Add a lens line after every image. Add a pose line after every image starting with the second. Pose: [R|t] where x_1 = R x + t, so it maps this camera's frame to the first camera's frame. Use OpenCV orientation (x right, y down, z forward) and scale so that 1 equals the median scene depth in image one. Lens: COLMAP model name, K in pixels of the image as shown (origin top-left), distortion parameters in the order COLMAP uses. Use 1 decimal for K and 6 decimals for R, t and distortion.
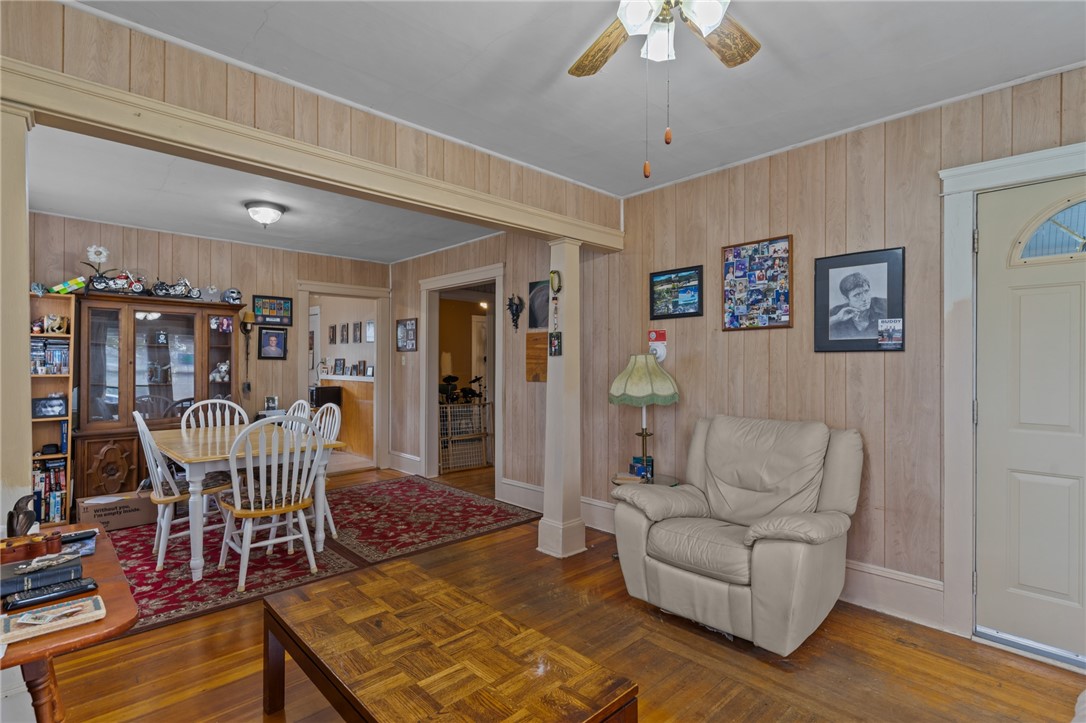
lens RADIAL K [[518.5, 0, 548.6], [0, 518.5, 363.1], [0, 0, 1]] dist [0.000581, 0.000629]
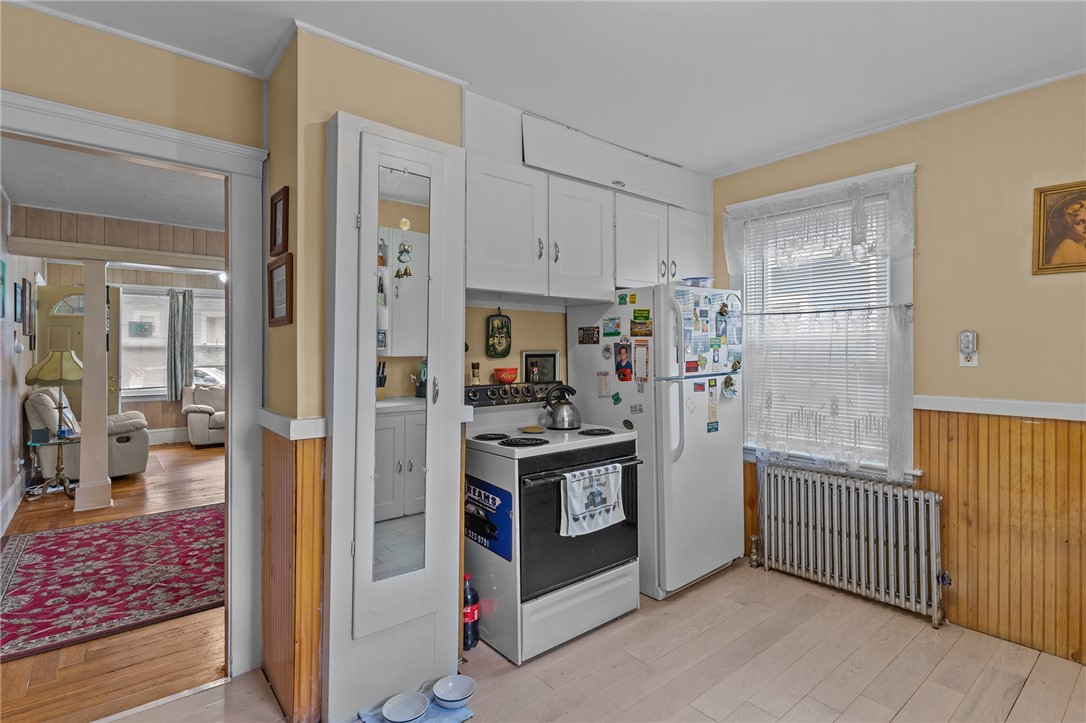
lens RADIAL K [[537.1, 0, 556.0], [0, 537.1, 349.6], [0, 0, 1]] dist [-0.000948, -0.000246]
pose [[-0.997741, -0.004314, 0.067046, -1.171573], [-0.004644, 0.999978, -0.004774, -0.016917], [-0.067024, -0.005075, -0.997738, 2.210564]]
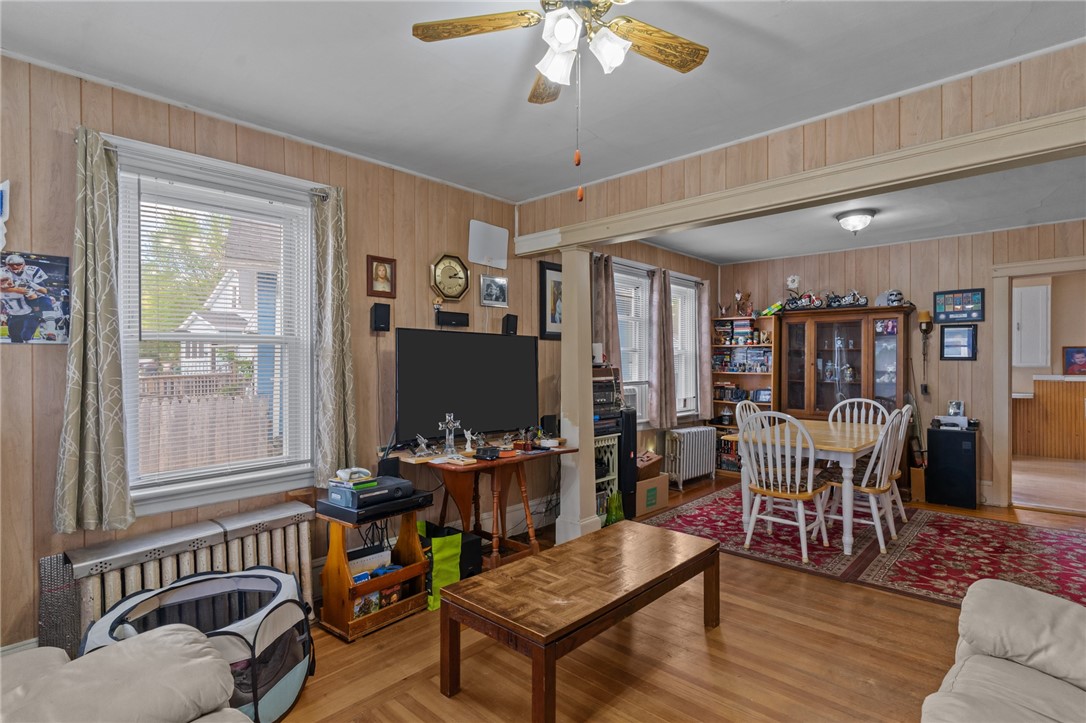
lens RADIAL K [[540.4, 0, 552.3], [0, 540.4, 363.0], [0, 0, 1]] dist [0.001275, 0.000316]
pose [[0.066516, -0.001827, -0.997784, 0.547821], [0.005465, 0.999984, -0.001467, -0.006865], [0.997770, -0.005355, 0.066525, 0.358510]]
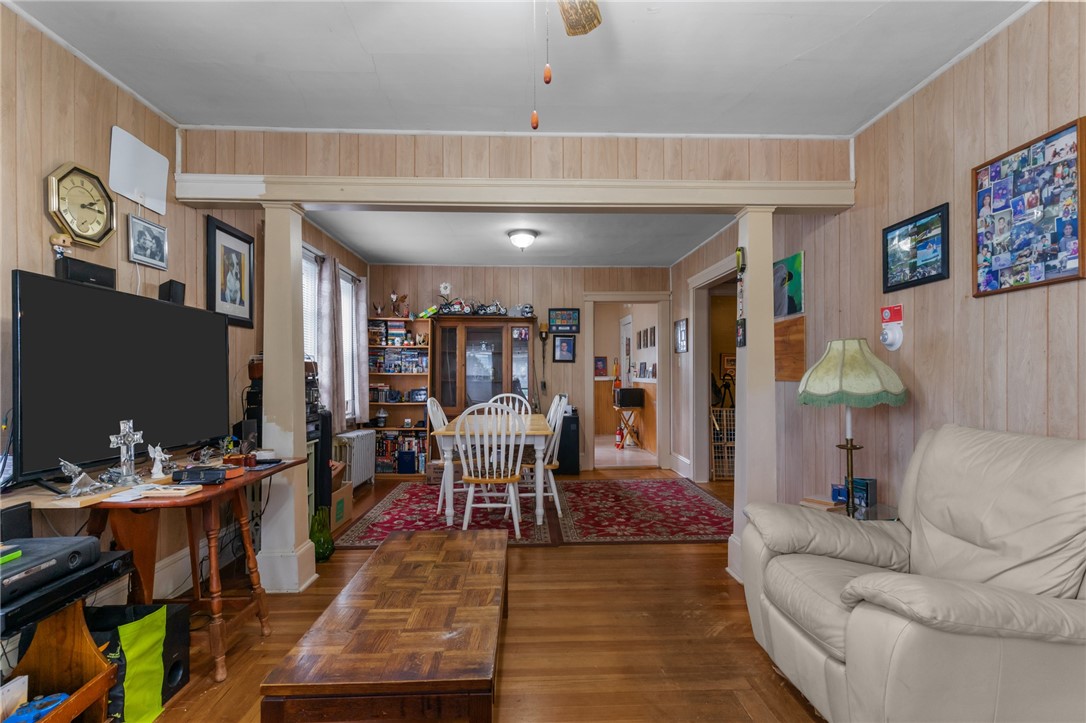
lens RADIAL K [[522.4, 0, 546.0], [0, 522.4, 371.5], [0, 0, 1]] dist [0.001612, 0.000840]
pose [[0.749270, -0.007131, -0.662227, 0.332580], [0.006032, 0.999974, -0.003943, 0.027418], [0.662237, -0.001041, 0.749293, 0.138343]]
